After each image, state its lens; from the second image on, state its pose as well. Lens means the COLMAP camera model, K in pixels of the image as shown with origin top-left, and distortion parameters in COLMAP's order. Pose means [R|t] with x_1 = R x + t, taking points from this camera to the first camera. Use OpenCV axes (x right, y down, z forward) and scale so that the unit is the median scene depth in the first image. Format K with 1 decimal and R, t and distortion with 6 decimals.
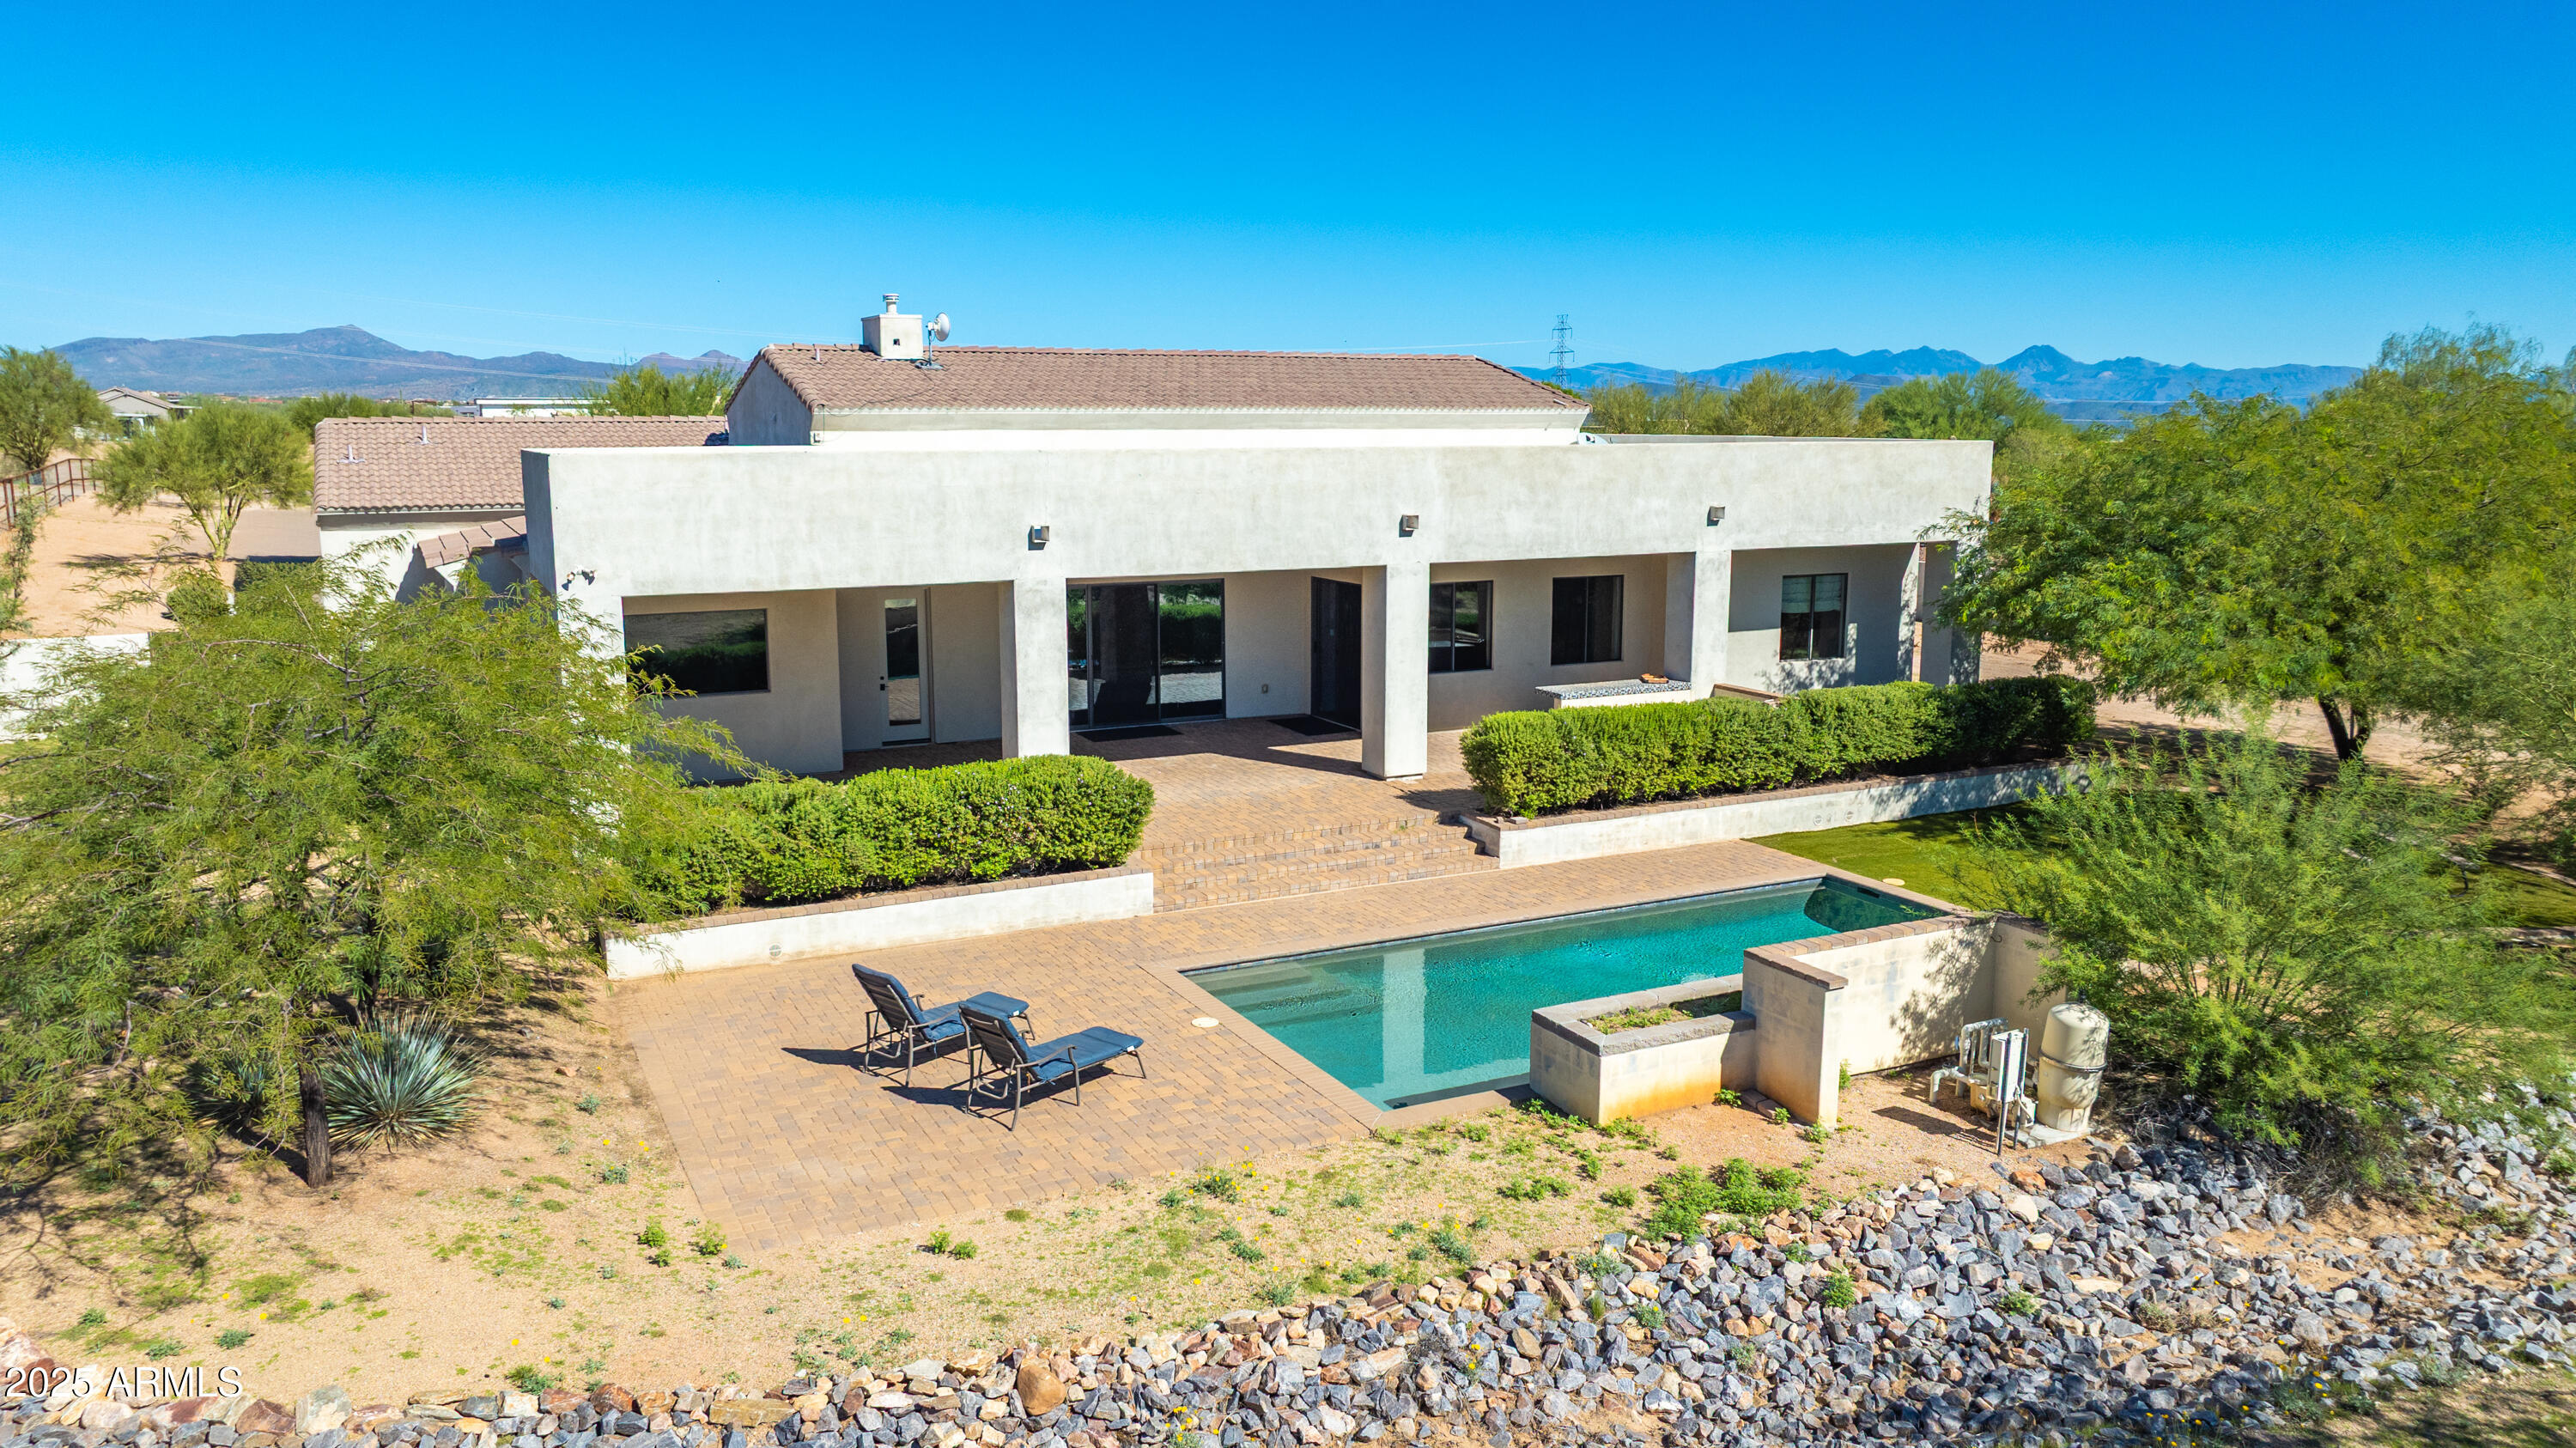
lens RADIAL K [[1833.2, 0, 1285.6], [0, 1833.2, 718.9], [0, 0, 1]] dist [-0.032274, 0.039337]
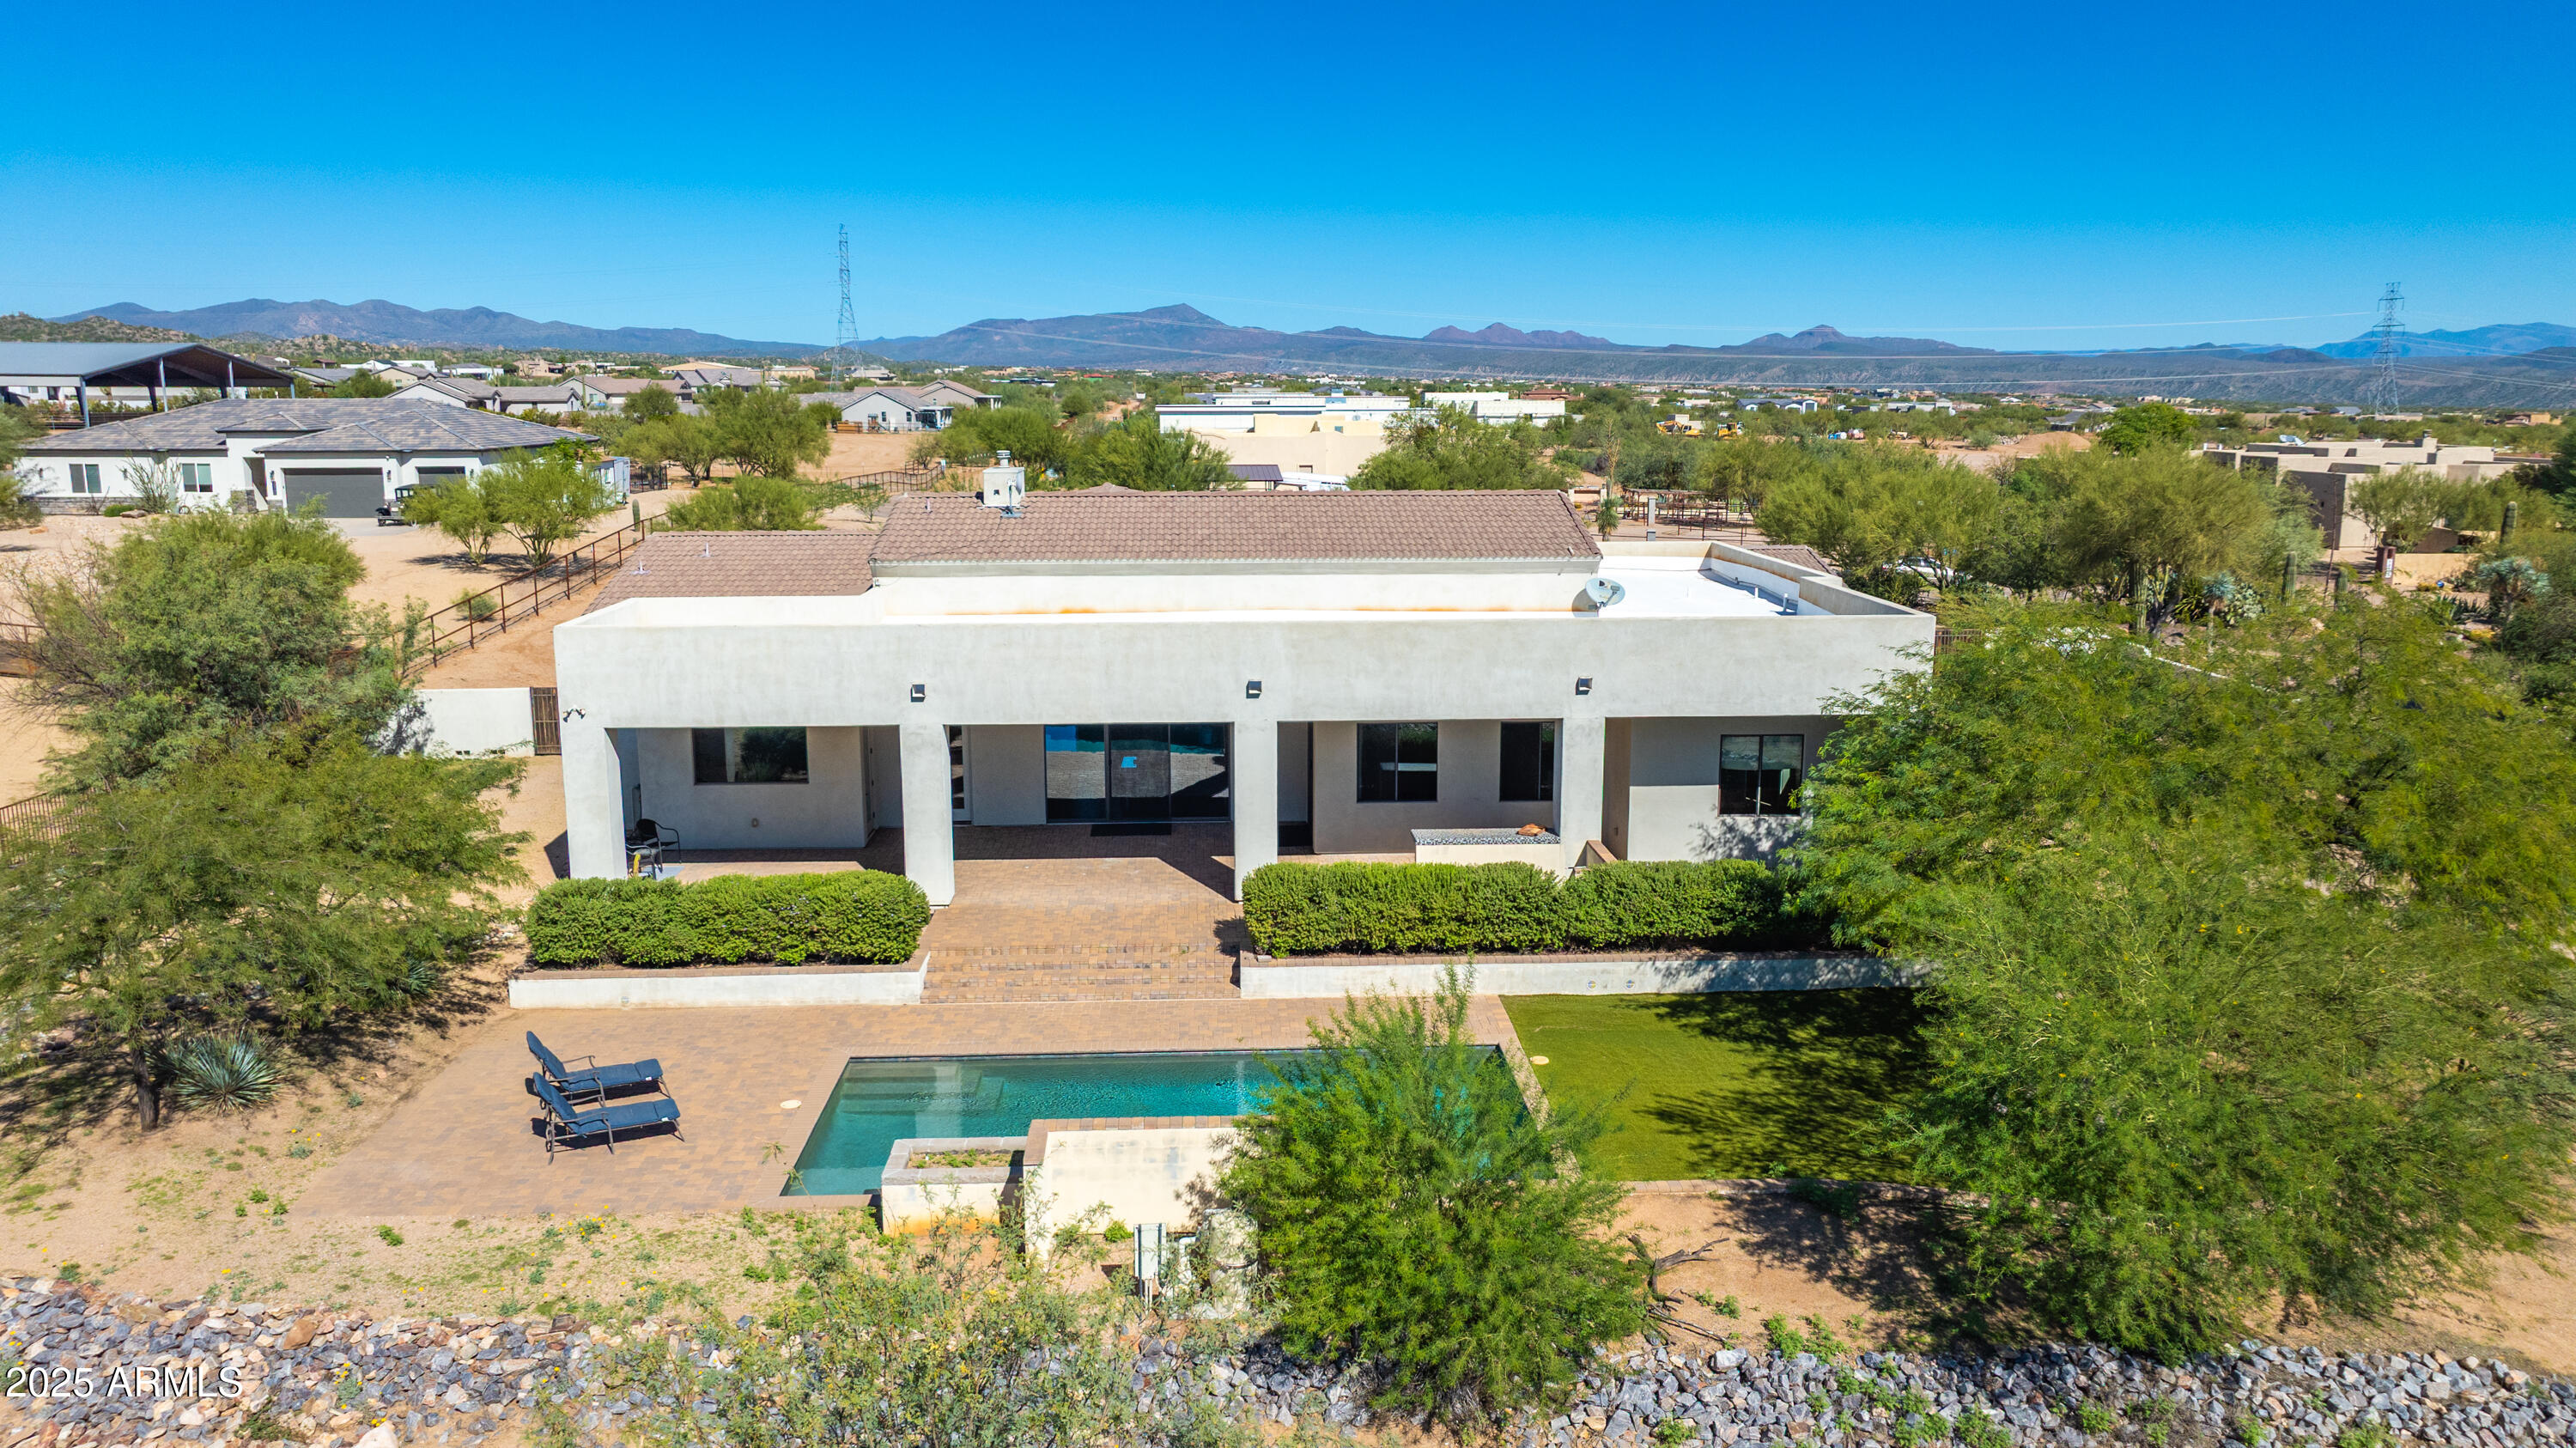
lens RADIAL K [[1833.2, 0, 1297.8], [0, 1833.2, 720.5], [0, 0, 1]] dist [-0.032274, 0.039337]
pose [[0.916382, 0.072080, -0.393762, 0.597452], [-0.064897, 0.997393, 0.031546, -0.134506], [0.395010, -0.003354, 0.918671, -0.062762]]
